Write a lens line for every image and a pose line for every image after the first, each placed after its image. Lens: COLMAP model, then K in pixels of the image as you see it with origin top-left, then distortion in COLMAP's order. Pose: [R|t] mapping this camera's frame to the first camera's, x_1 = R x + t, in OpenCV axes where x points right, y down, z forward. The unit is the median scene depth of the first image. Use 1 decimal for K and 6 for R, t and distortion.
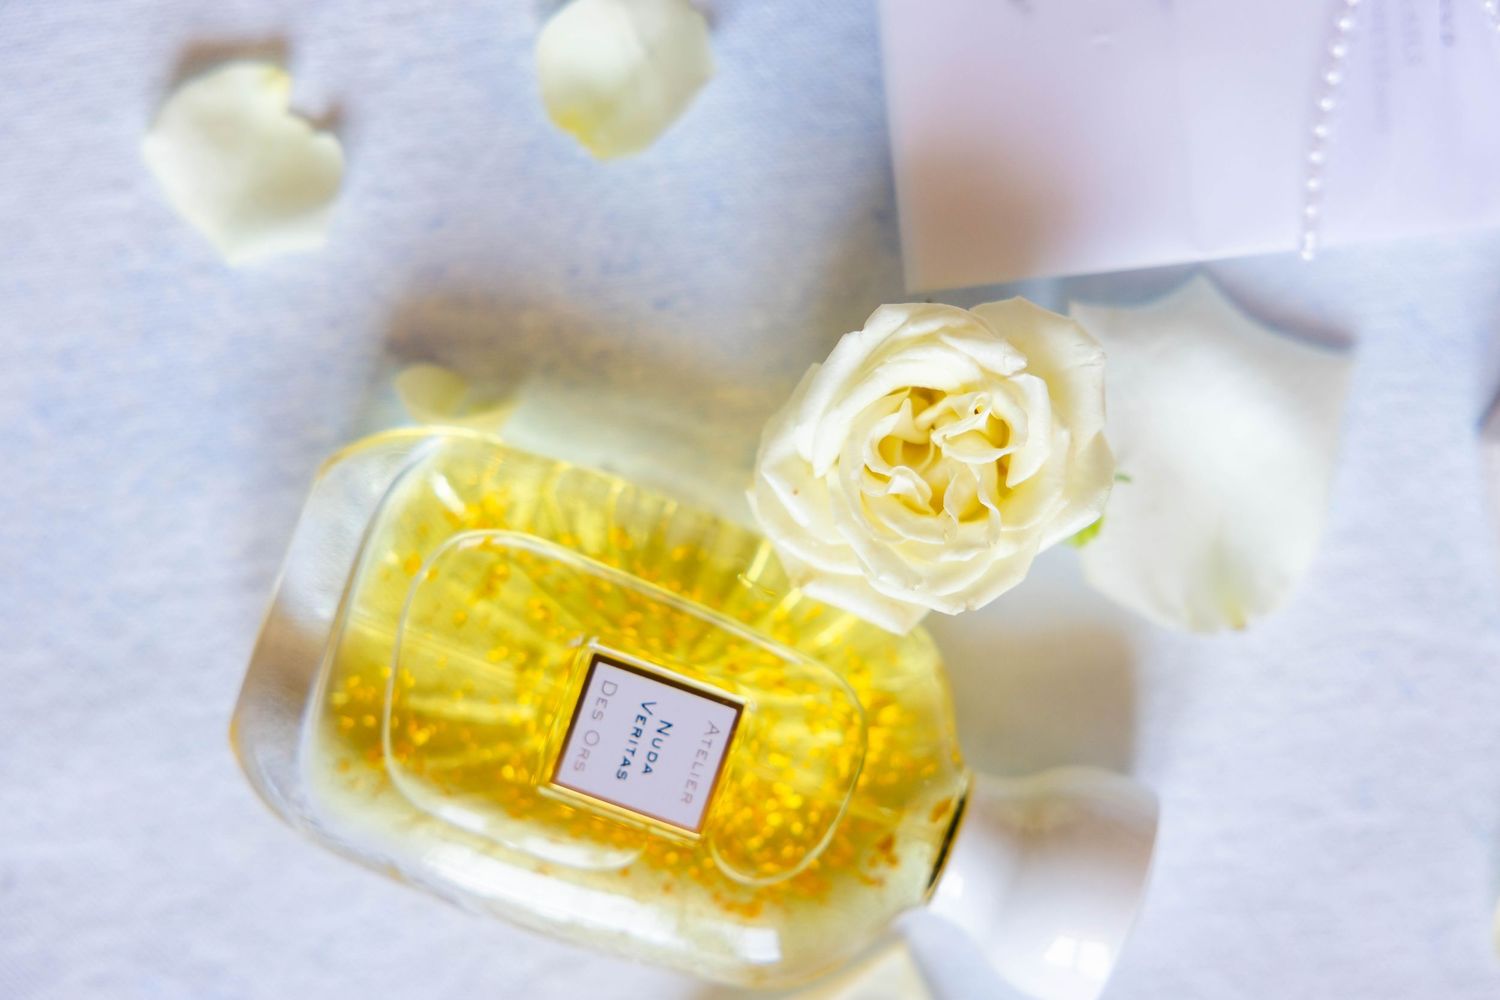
lens RADIAL K [[2968.2, 0, 756.7], [0, 2968.2, 502.0], [0, 0, 1]] dist [0.047791, 0.000000]
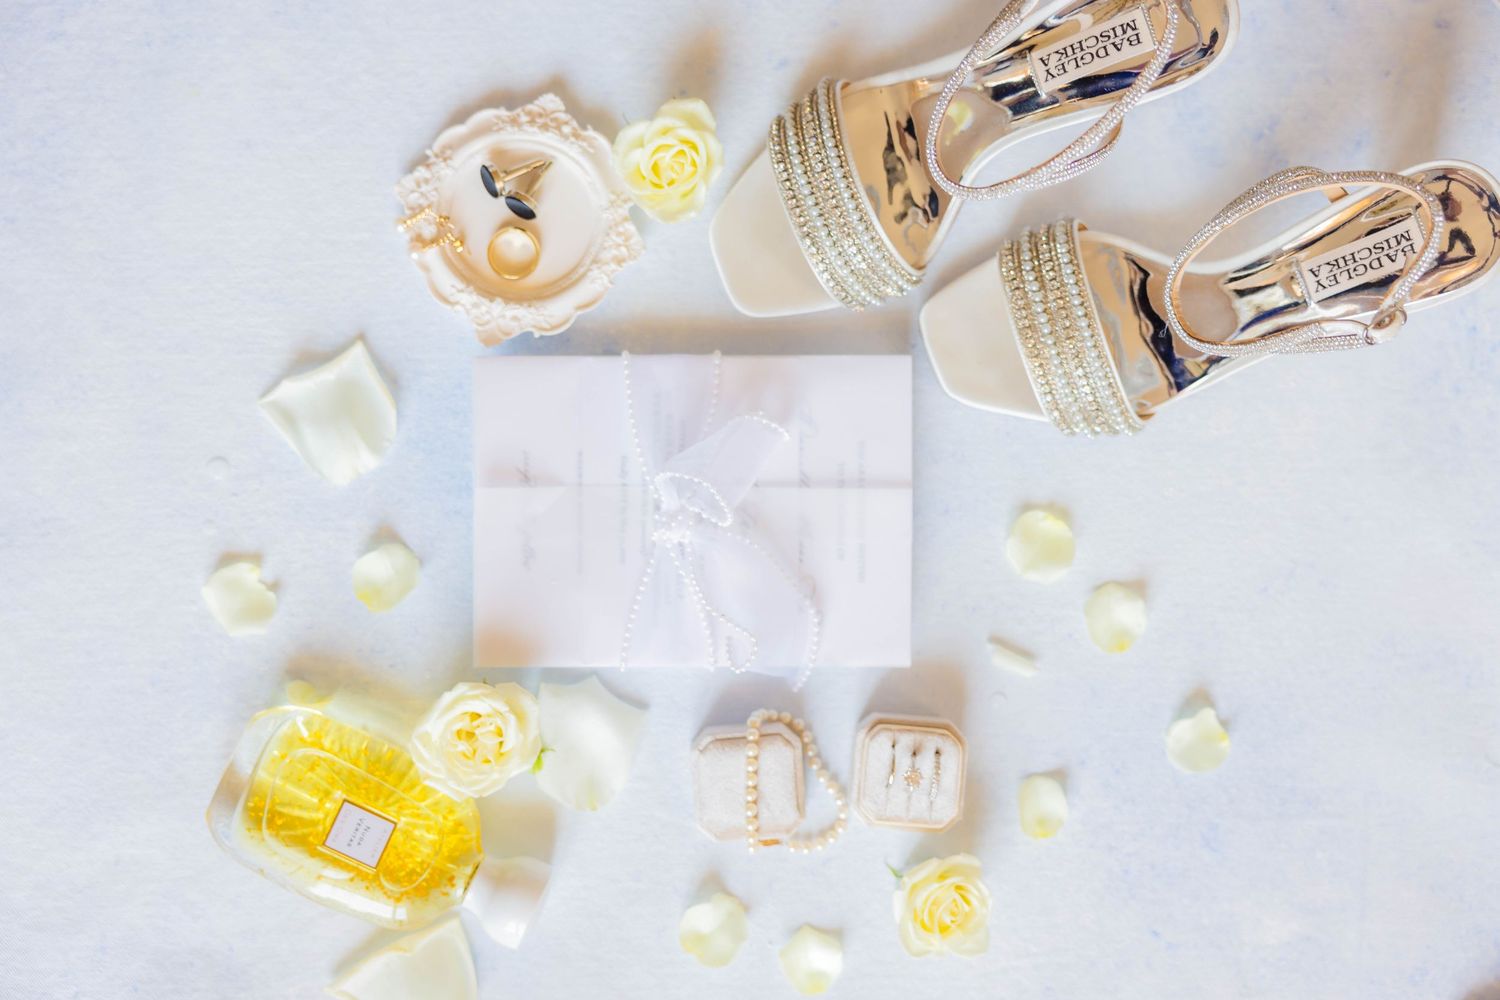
lens RADIAL K [[1798.0, 0, 750.4], [0, 1798.0, 498.5], [0, 0, 1]] dist [-0.019515, 0.000000]
pose [[0.993669, 0.101676, 0.047788, 0.198515], [-0.097403, 0.991646, -0.084559, -0.112755], [-0.055987, 0.079369, 0.995272, -0.641155]]
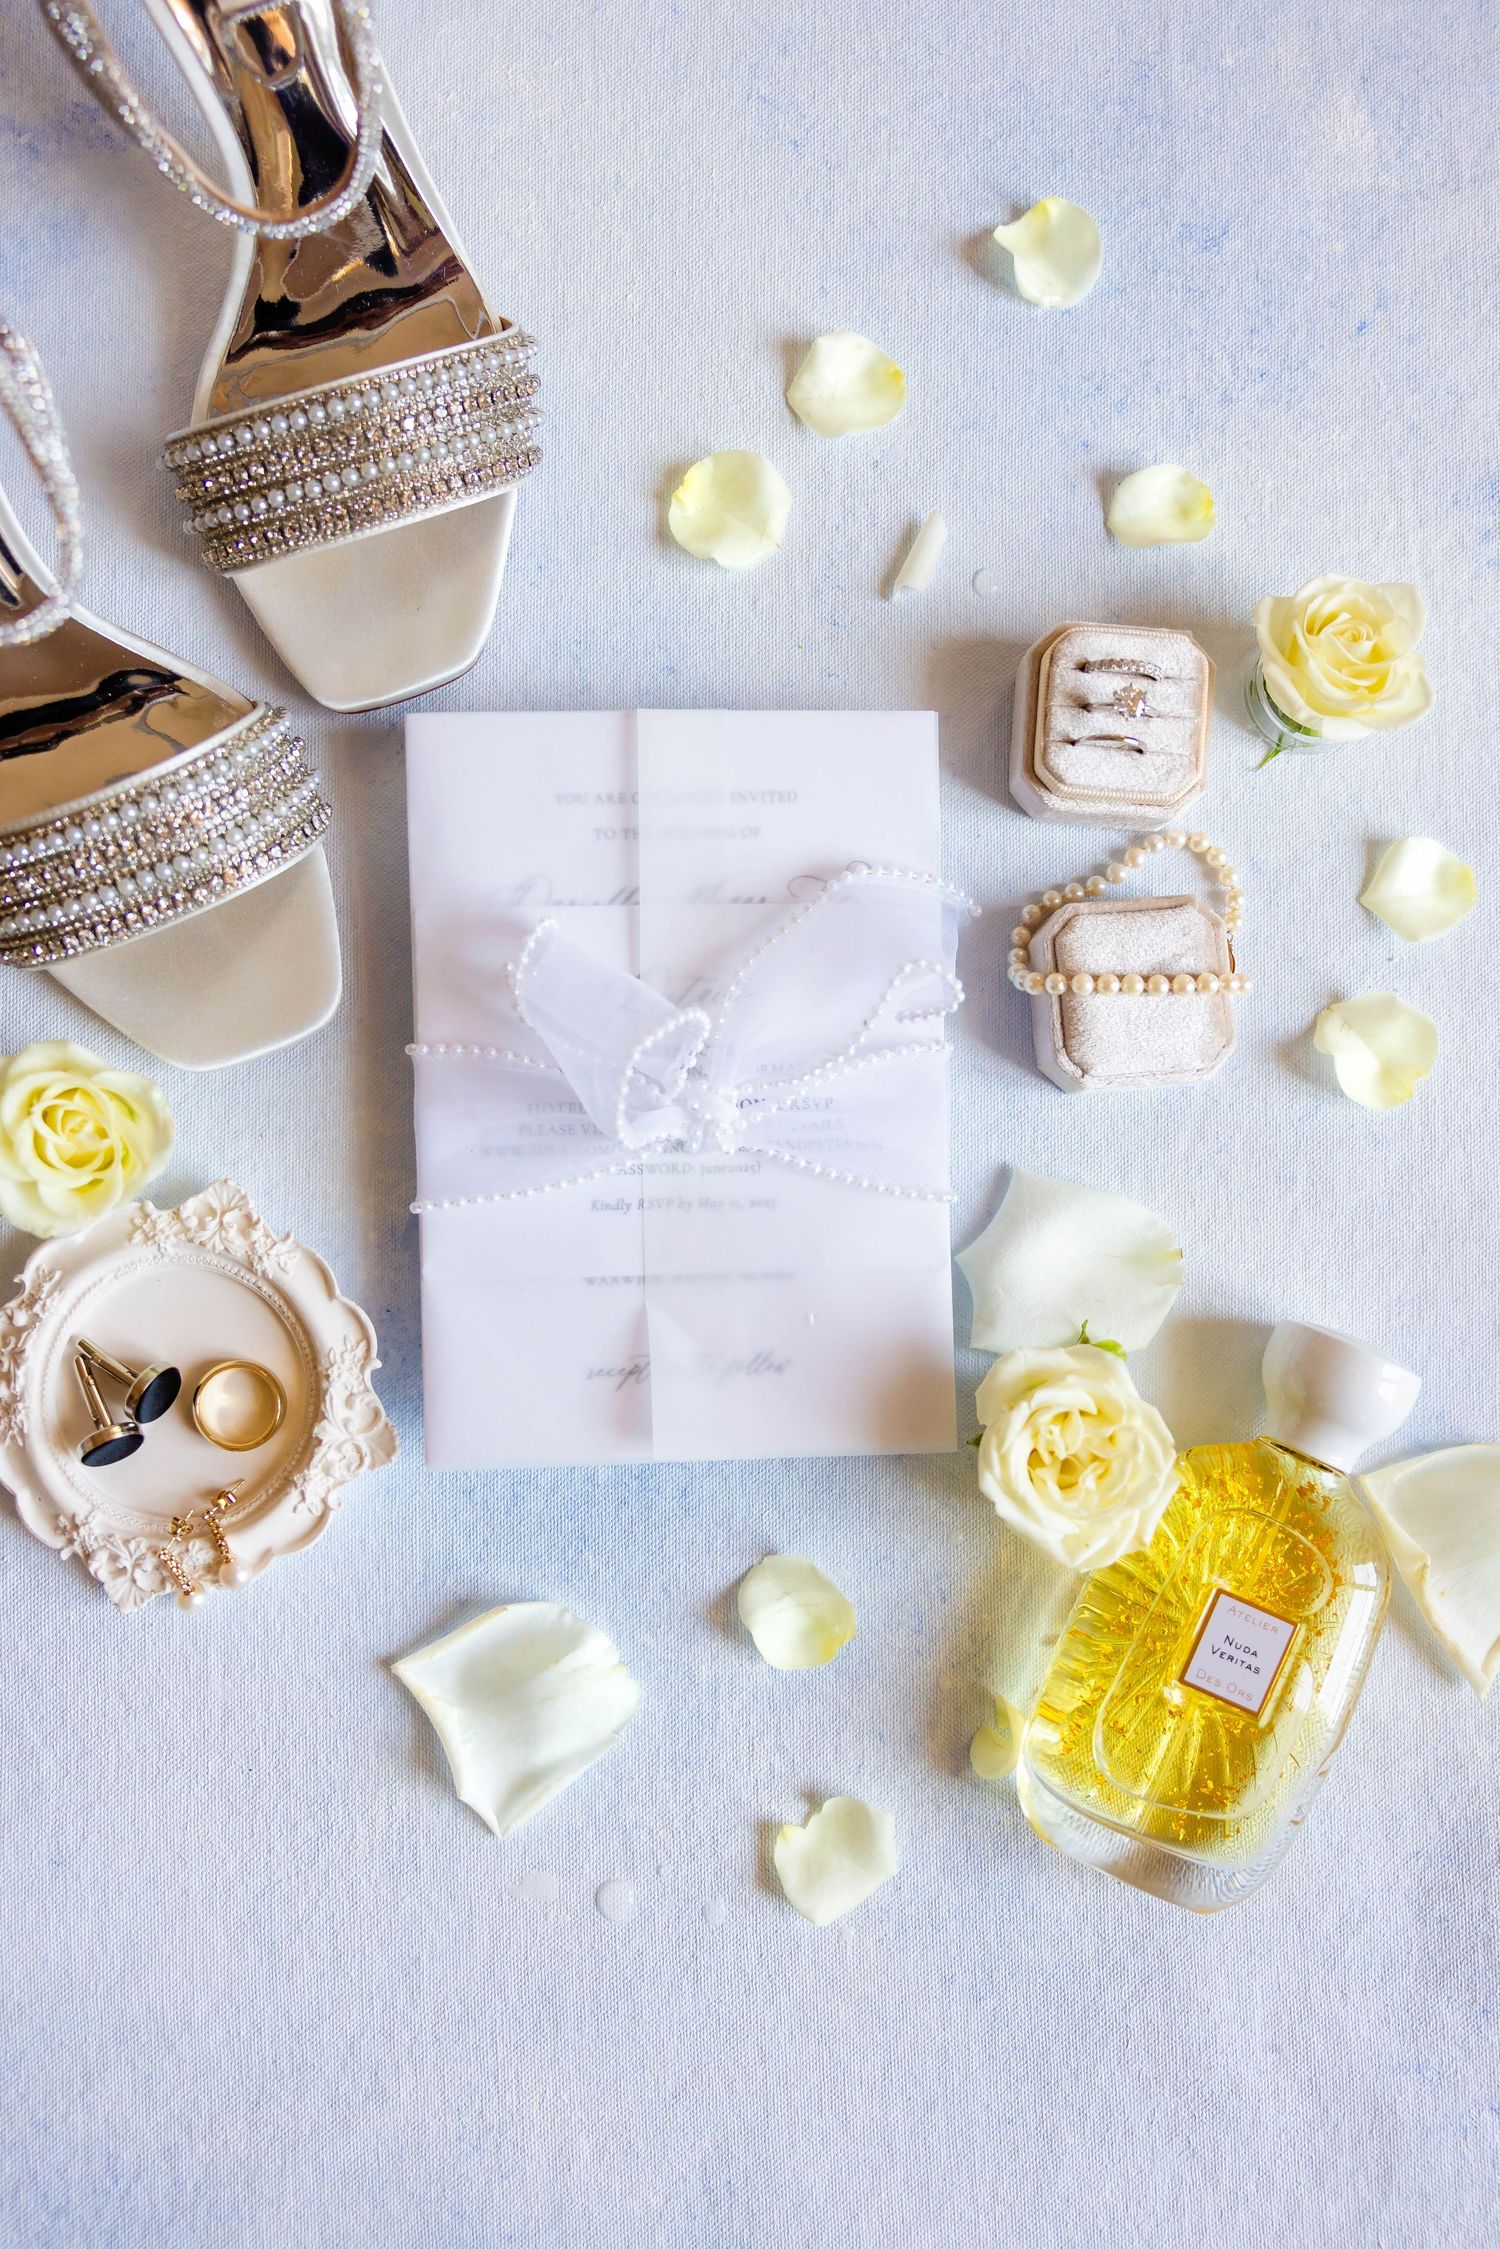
lens RADIAL K [[1877.1, 0, 740.6], [0, 1877.1, 1124.4], [0, 0, 1]] dist [-0.031933, -0.001310]
pose [[0.086956, -0.994798, 0.053068, 0.159271], [0.995273, 0.084439, -0.047971, -0.150527], [0.043241, 0.056988, 0.997438, -0.012904]]
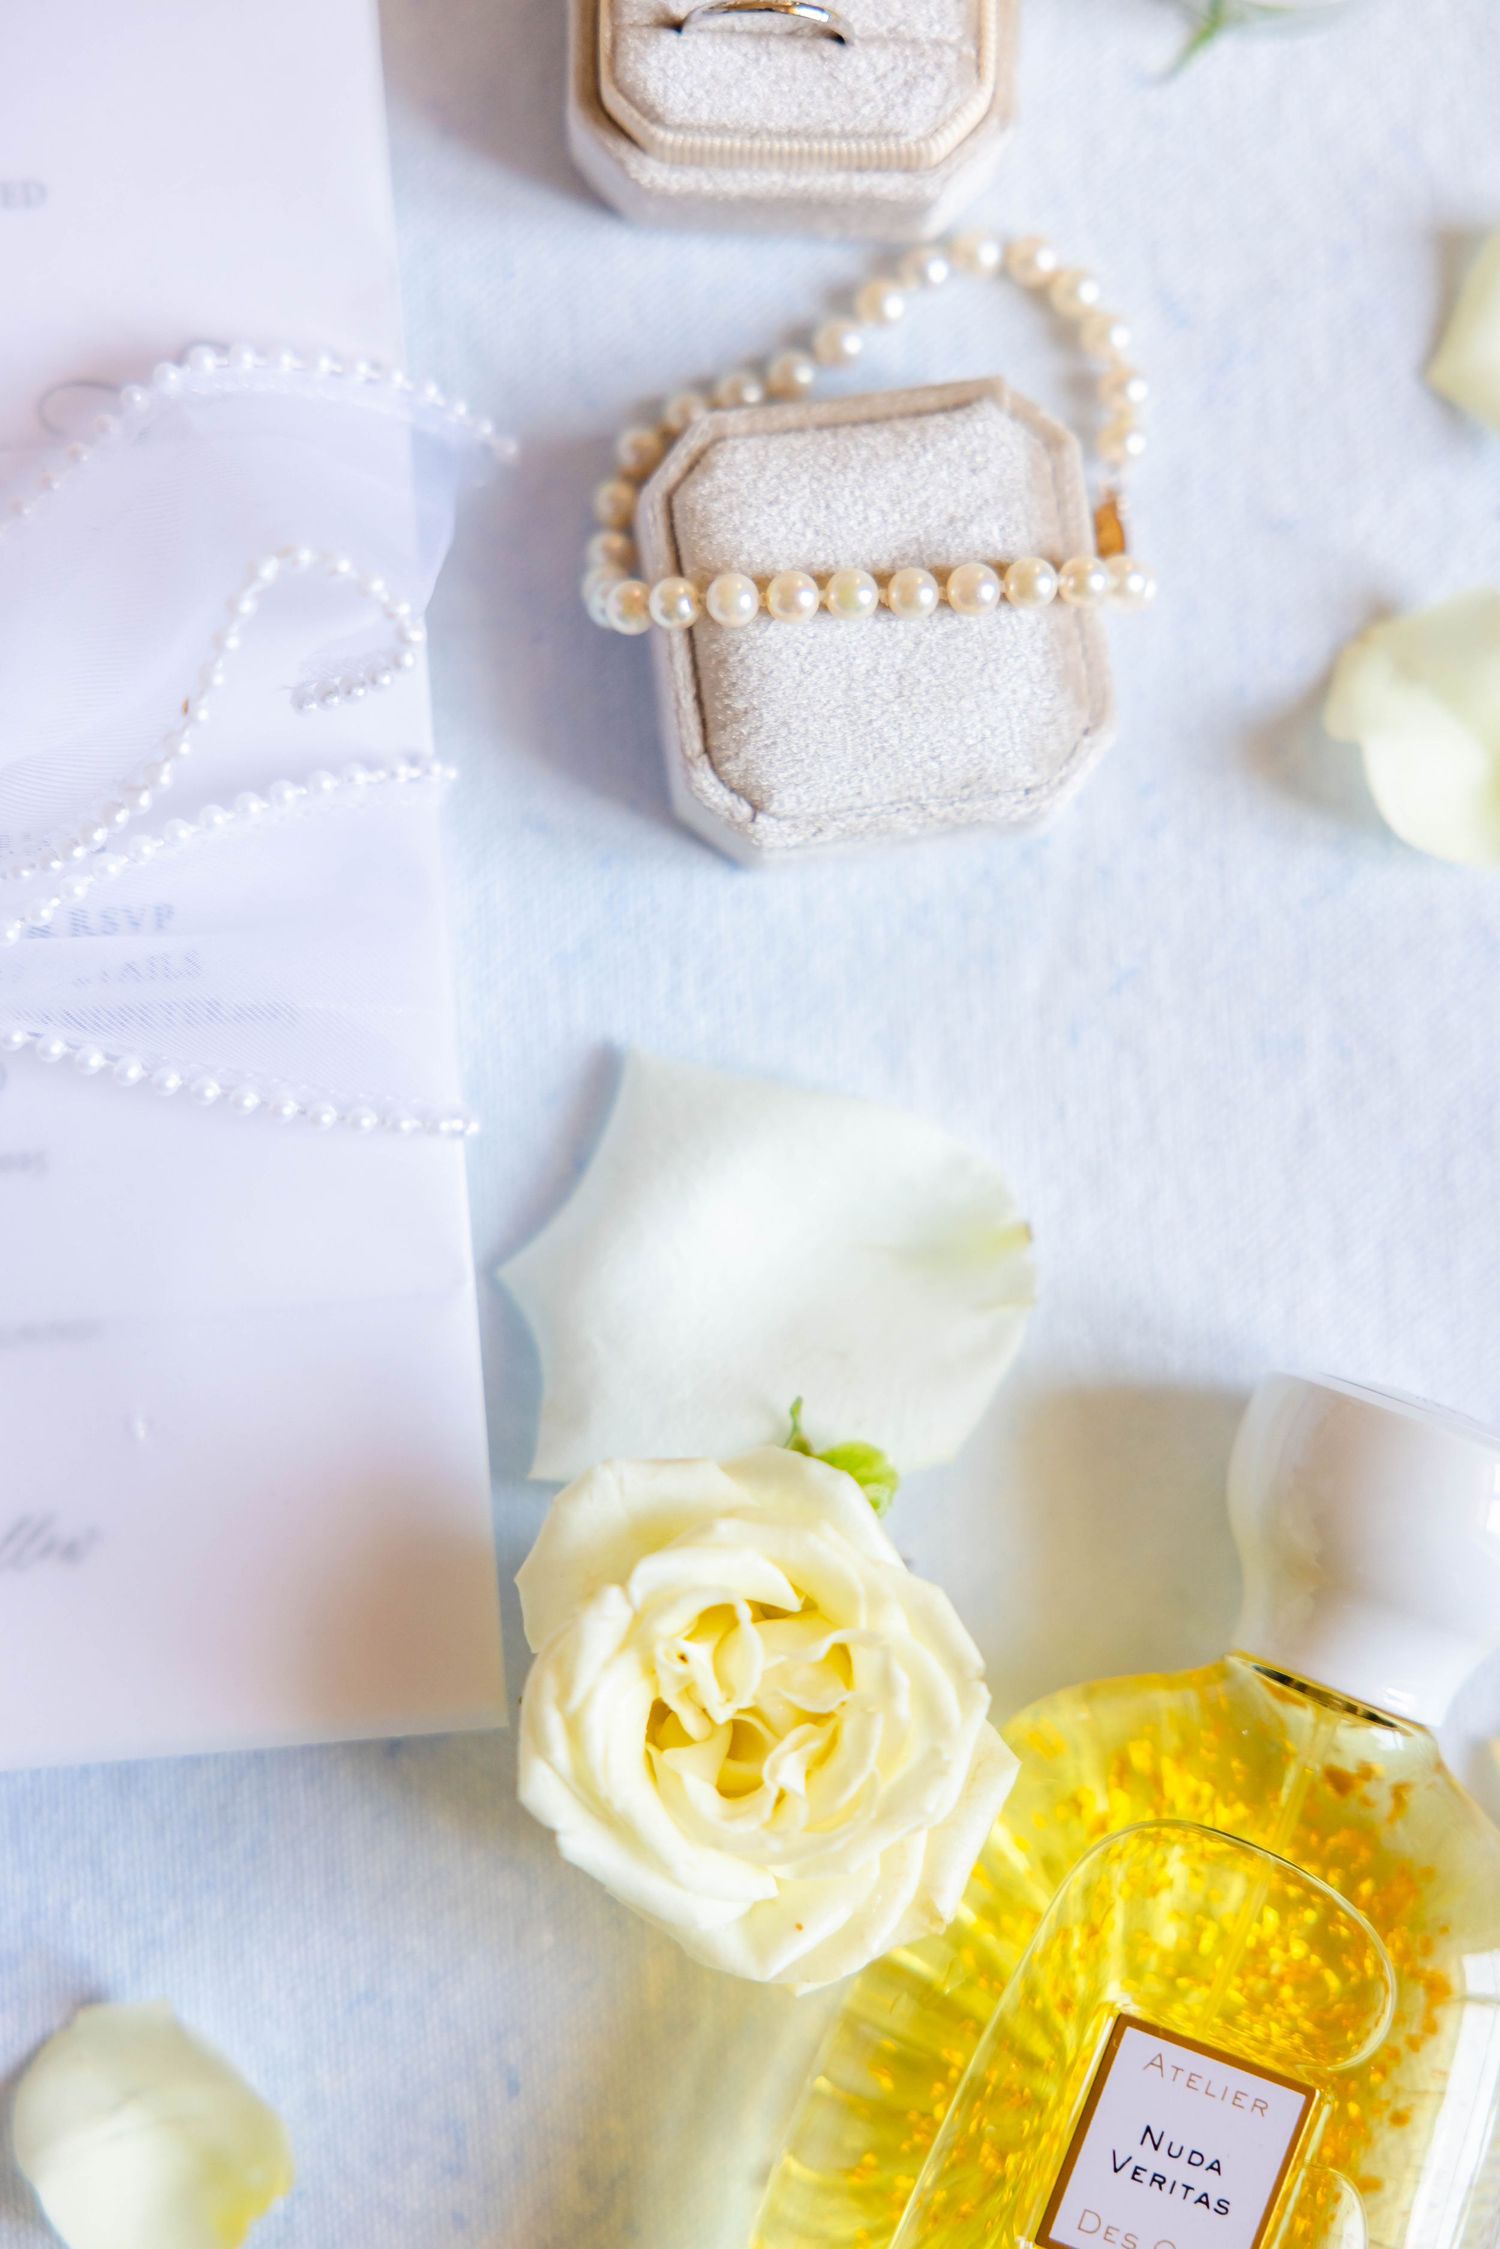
lens RADIAL K [[4450.3, 0, 737.2], [0, 4450.3, 1128.7], [0, 0, 1]] dist [0.047791, 0.000000]
pose [[0.032154, -0.997302, 0.065989, 0.118785], [0.998926, 0.029863, -0.035414, 0.012232], [0.033348, 0.067057, 0.997192, -0.003341]]
